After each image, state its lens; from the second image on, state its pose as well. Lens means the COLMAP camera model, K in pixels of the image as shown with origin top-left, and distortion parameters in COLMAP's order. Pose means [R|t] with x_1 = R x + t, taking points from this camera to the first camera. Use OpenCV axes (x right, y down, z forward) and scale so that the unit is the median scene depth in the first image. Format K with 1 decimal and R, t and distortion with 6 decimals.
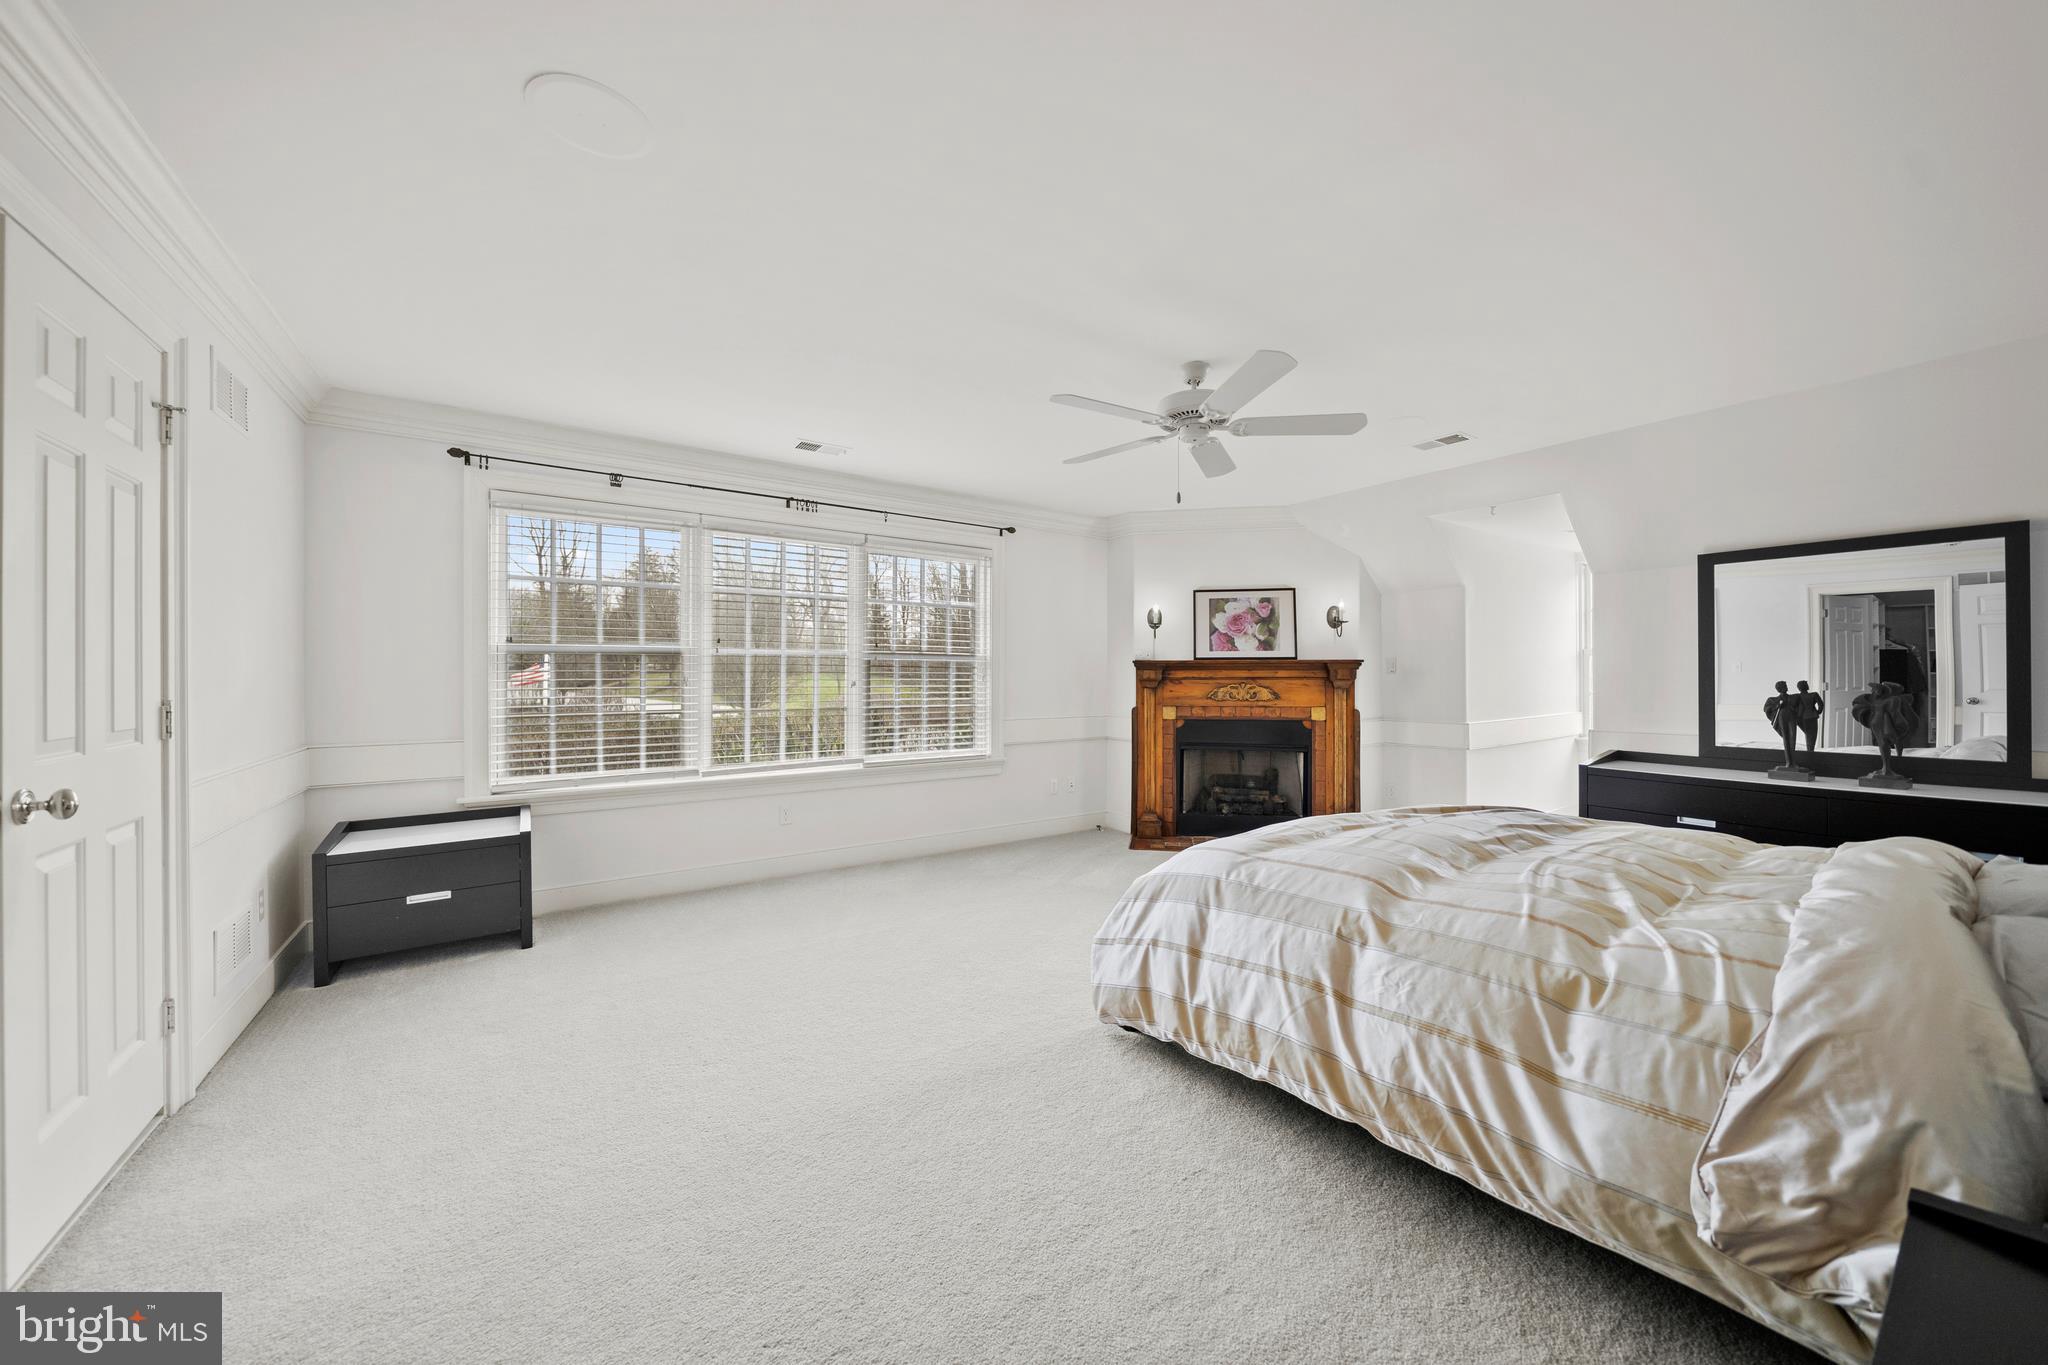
lens RADIAL K [[715.8, 0, 1030.1], [0, 715.8, 656.6], [0, 0, 1]] dist [0.000112, 0.000069]
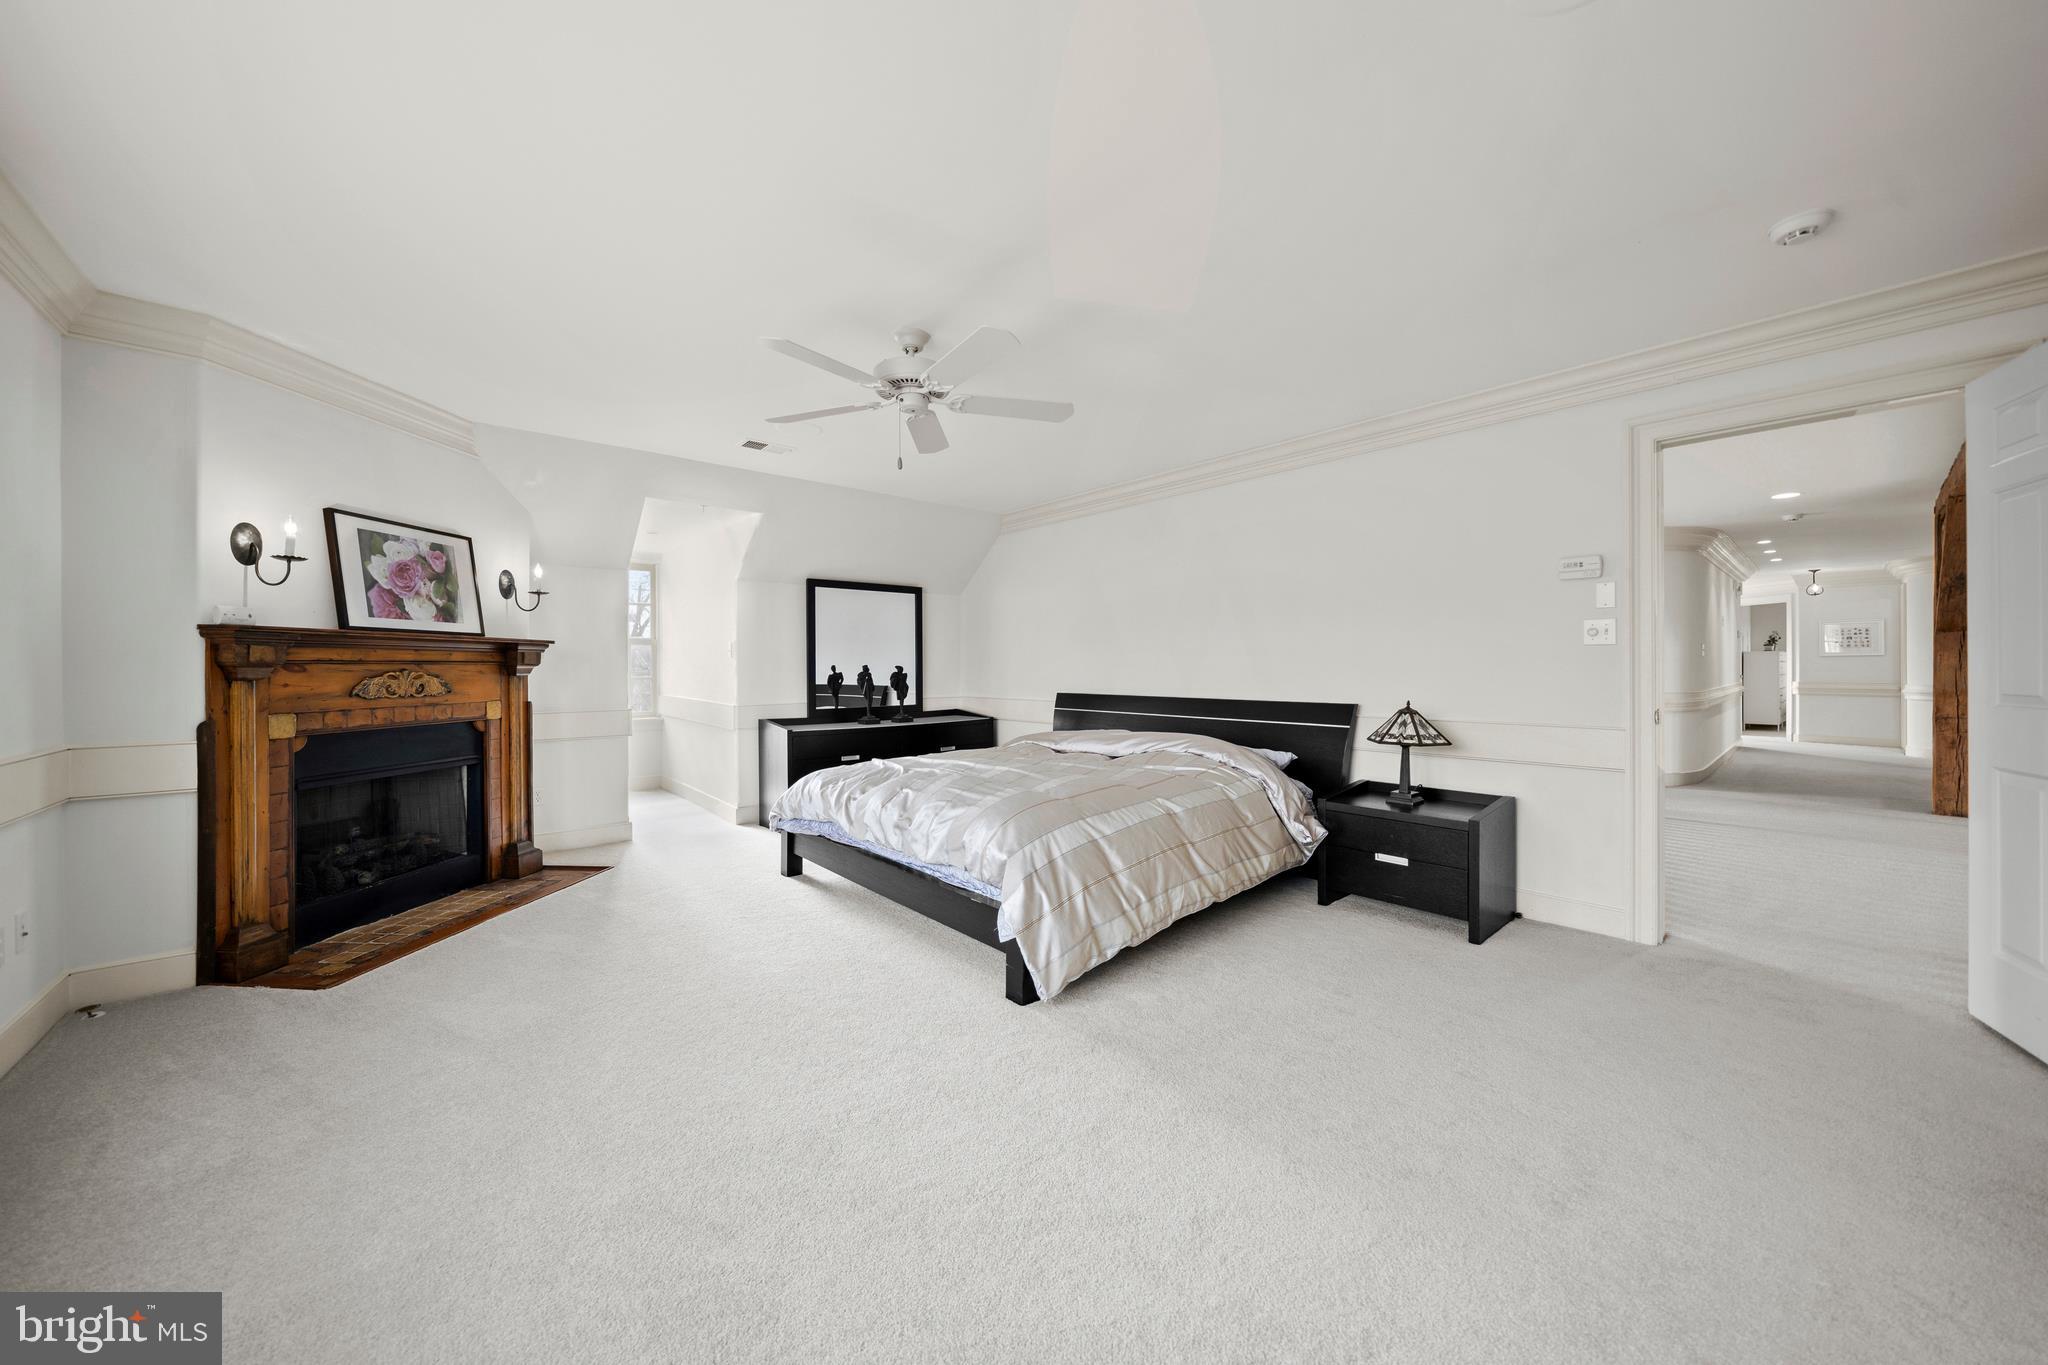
lens RADIAL K [[715.8, 0, 1030.1], [0, 715.8, 656.6], [0, 0, 1]] dist [0.000112, 0.000069]
pose [[-0.097295, 0.015066, 0.995142, -0.399467], [-0.025870, 0.999509, -0.017661, 0.021957], [-0.994919, -0.027462, -0.096857, 0.505045]]
